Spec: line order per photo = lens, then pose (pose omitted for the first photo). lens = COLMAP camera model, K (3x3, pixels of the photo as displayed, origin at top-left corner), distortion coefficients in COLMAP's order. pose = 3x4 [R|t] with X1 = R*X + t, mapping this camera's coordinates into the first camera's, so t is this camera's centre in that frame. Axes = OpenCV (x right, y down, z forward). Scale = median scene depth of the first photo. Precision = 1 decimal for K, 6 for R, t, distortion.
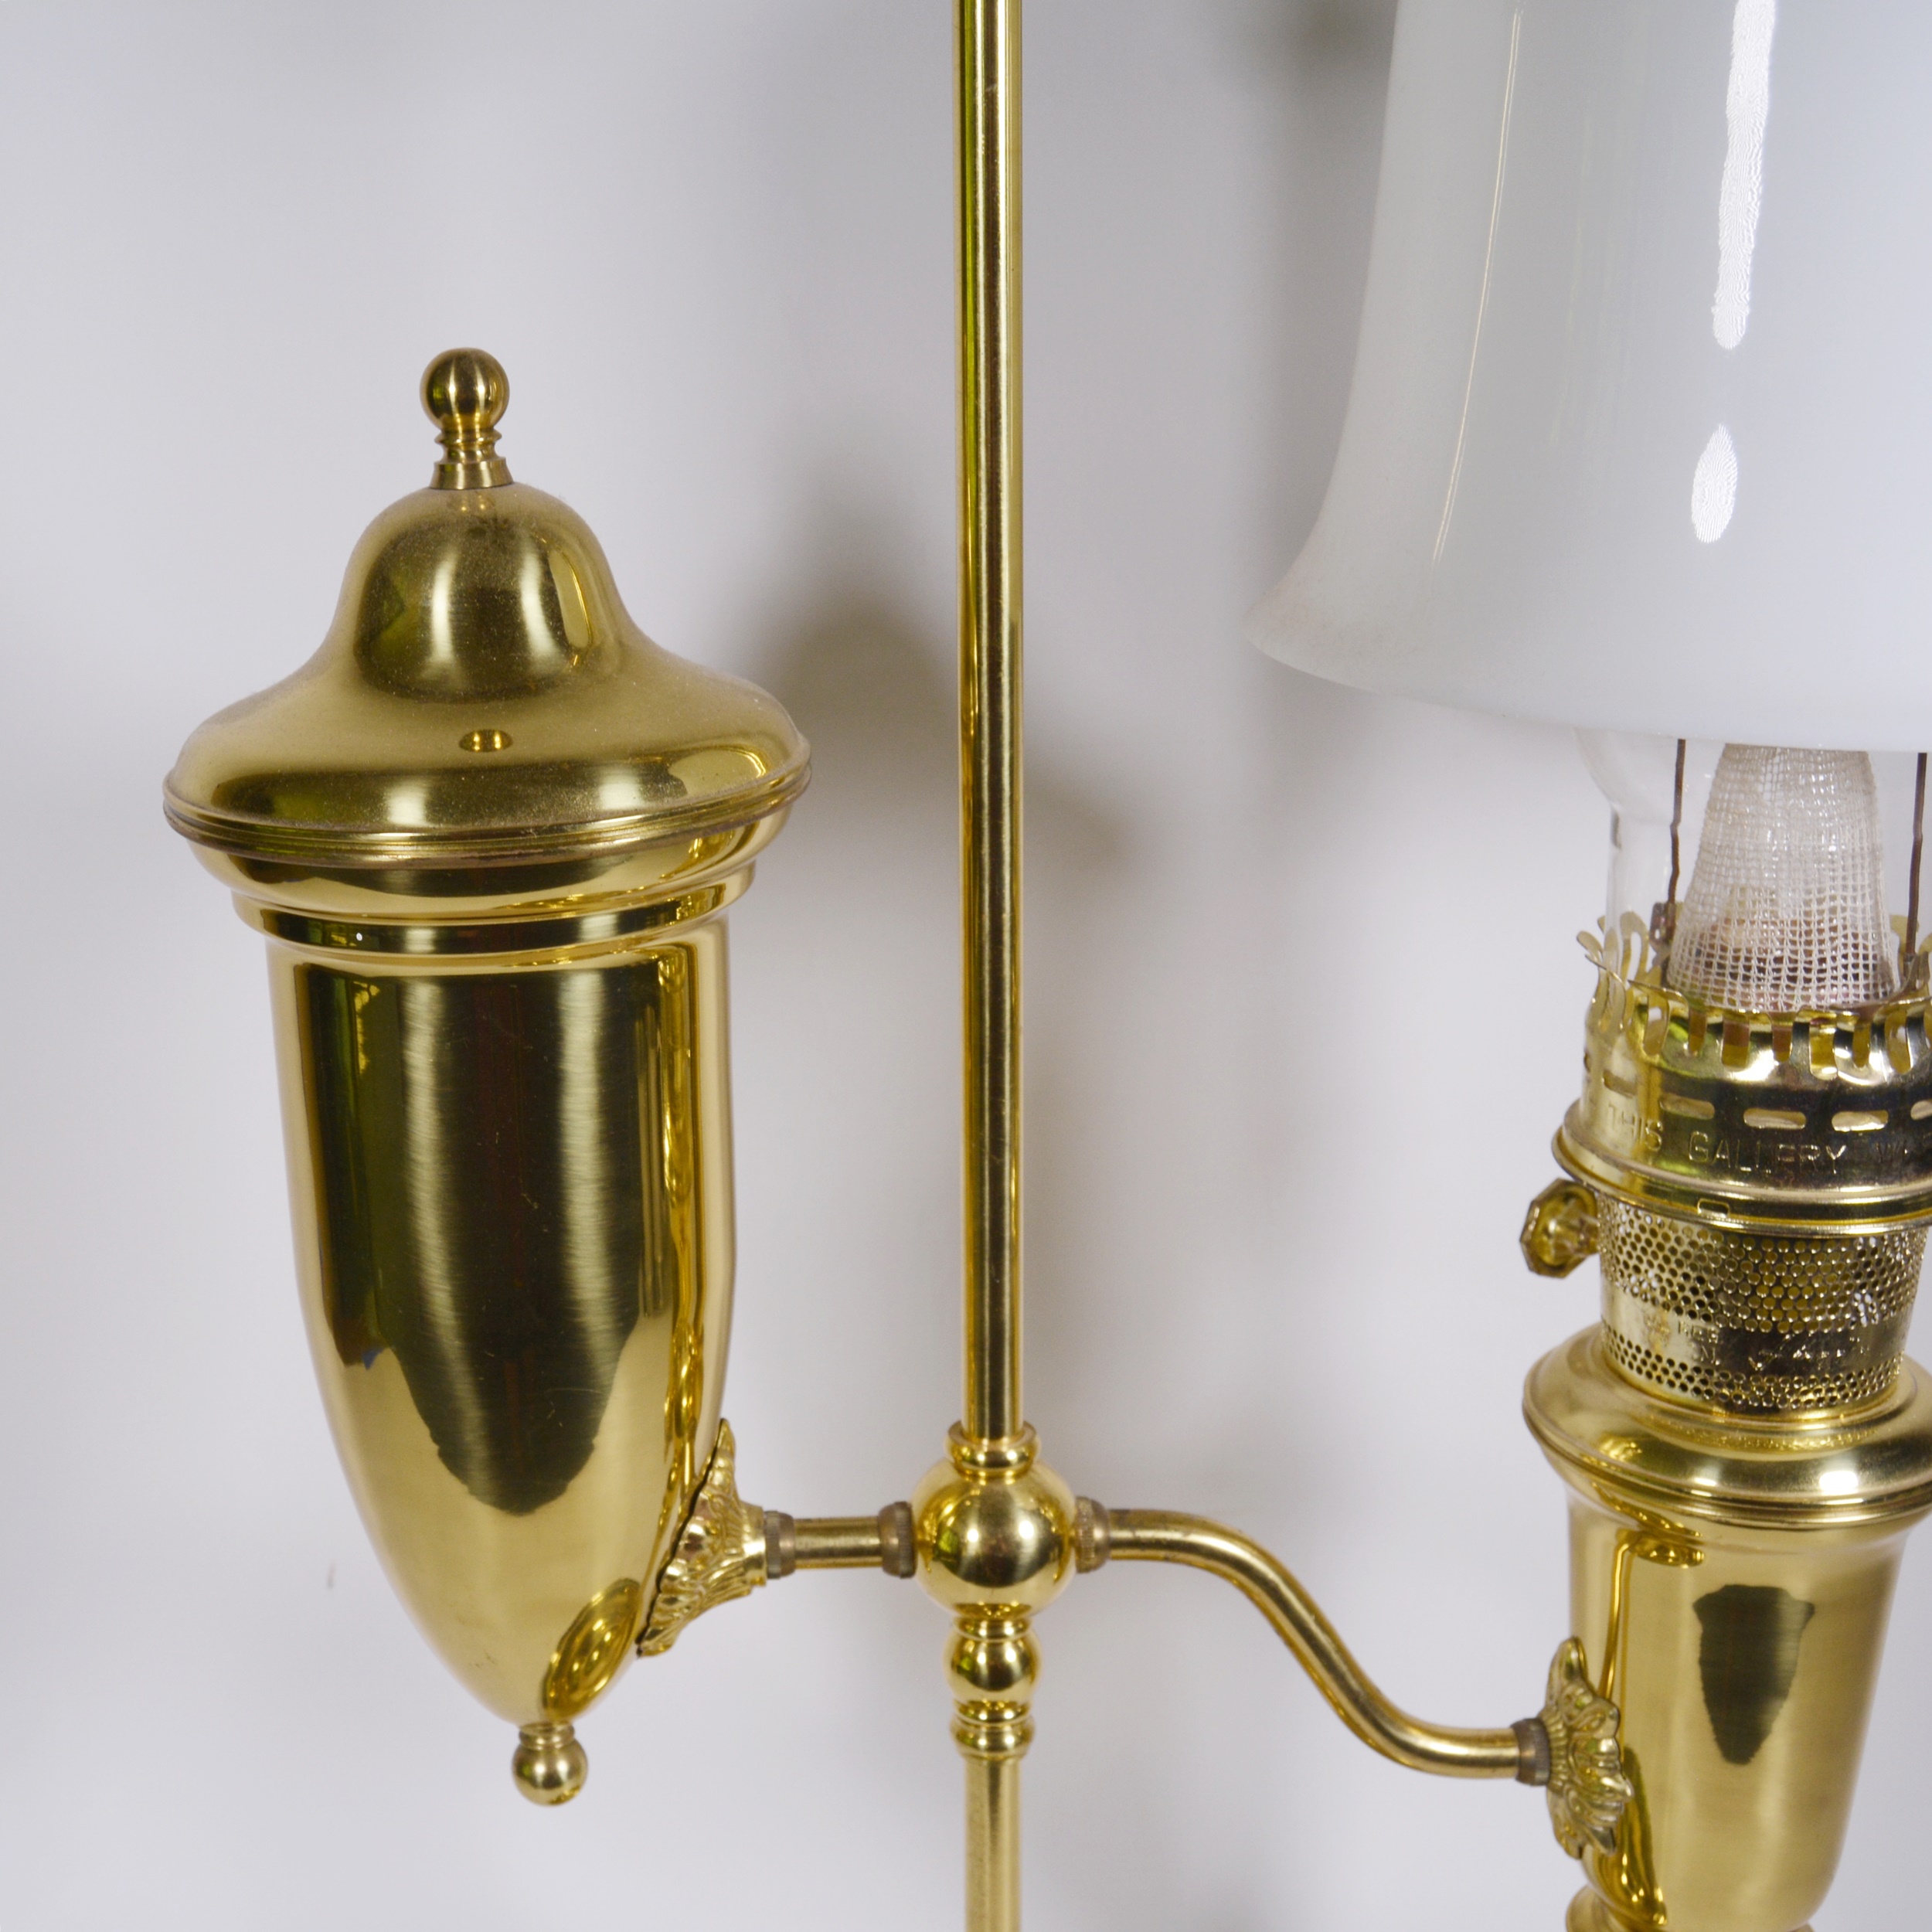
lens RADIAL K [[2812.1, 0, 798.3], [0, 2812.1, 968.2], [0, 0, 1]] dist [-0.039379, -0.079781]
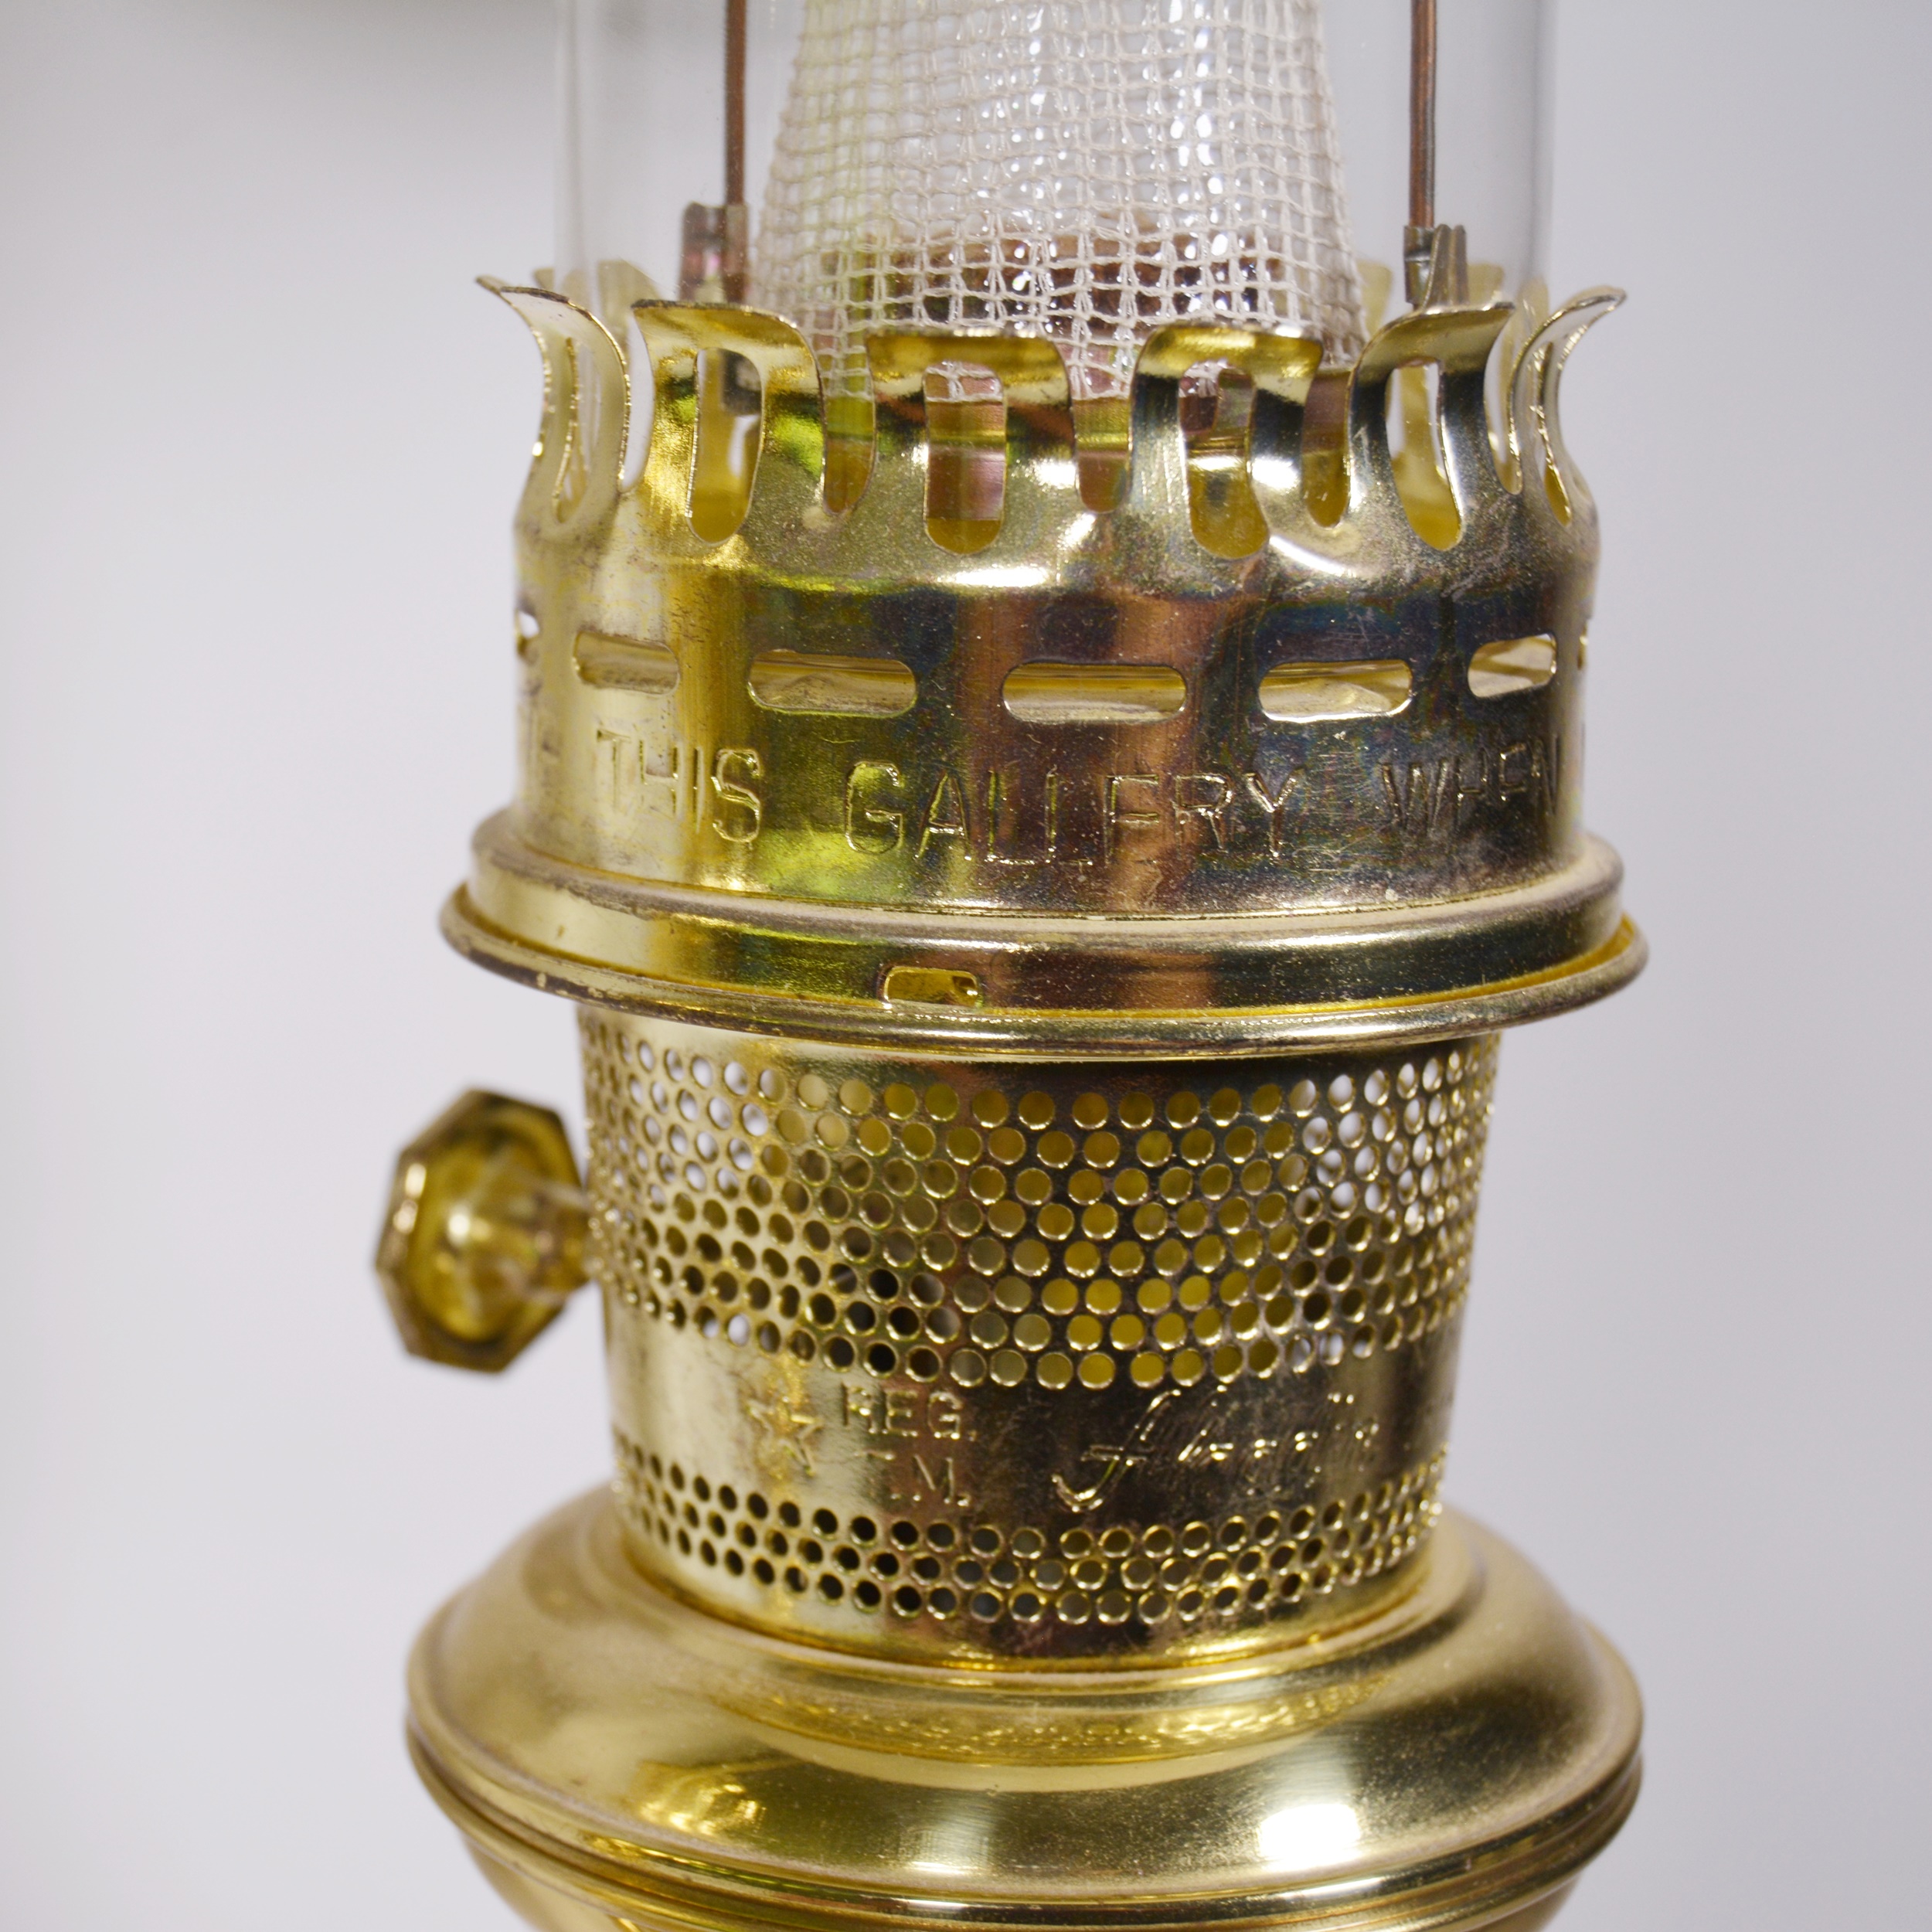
lens RADIAL K [[3766.9, 0, 815.4], [0, 3766.9, 965.5], [0, 0, 1]] dist [-0.020954, -0.109056]
pose [[0.938581, -0.022456, 0.344327, 0.160336], [0.066121, 0.991092, -0.115601, 0.128891], [-0.338664, 0.131269, 0.931705, 0.582452]]
